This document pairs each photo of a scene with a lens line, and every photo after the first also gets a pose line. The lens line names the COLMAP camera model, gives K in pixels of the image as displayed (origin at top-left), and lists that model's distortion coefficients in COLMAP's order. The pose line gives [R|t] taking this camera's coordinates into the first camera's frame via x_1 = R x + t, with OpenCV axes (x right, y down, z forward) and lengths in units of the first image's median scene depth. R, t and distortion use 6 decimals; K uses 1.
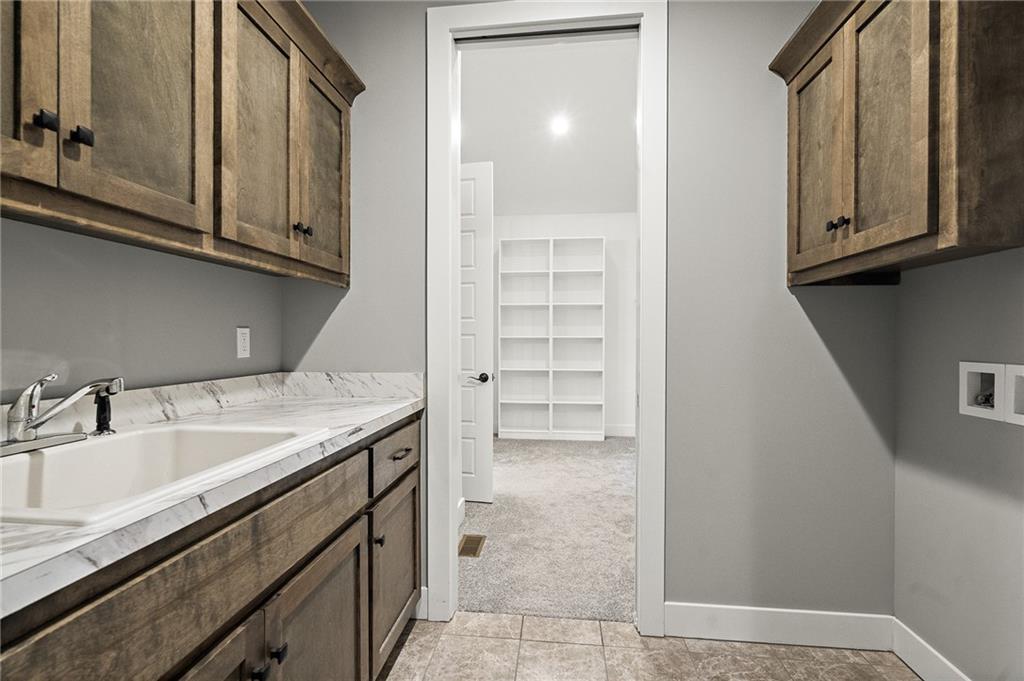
lens RADIAL K [[477.3, 0, 510.3], [0, 477.3, 340.2], [0, 0, 1]] dist [-0.001112, 0.000337]
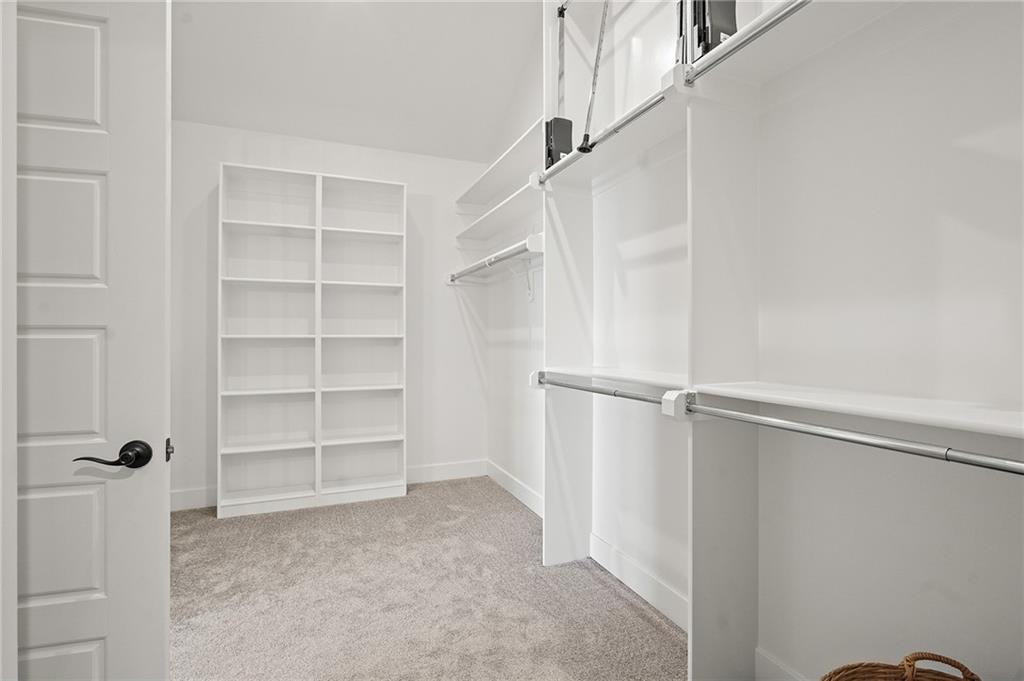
lens RADIAL K [[477.3, 0, 508.1], [0, 477.3, 339.9], [0, 0, 1]] dist [-0.001112, 0.000337]
pose [[0.880879, -0.001094, 0.473341, 0.010612], [0.001649, 0.999998, -0.000757, -0.001429], [-0.473339, 0.001448, 0.880879, 0.355278]]
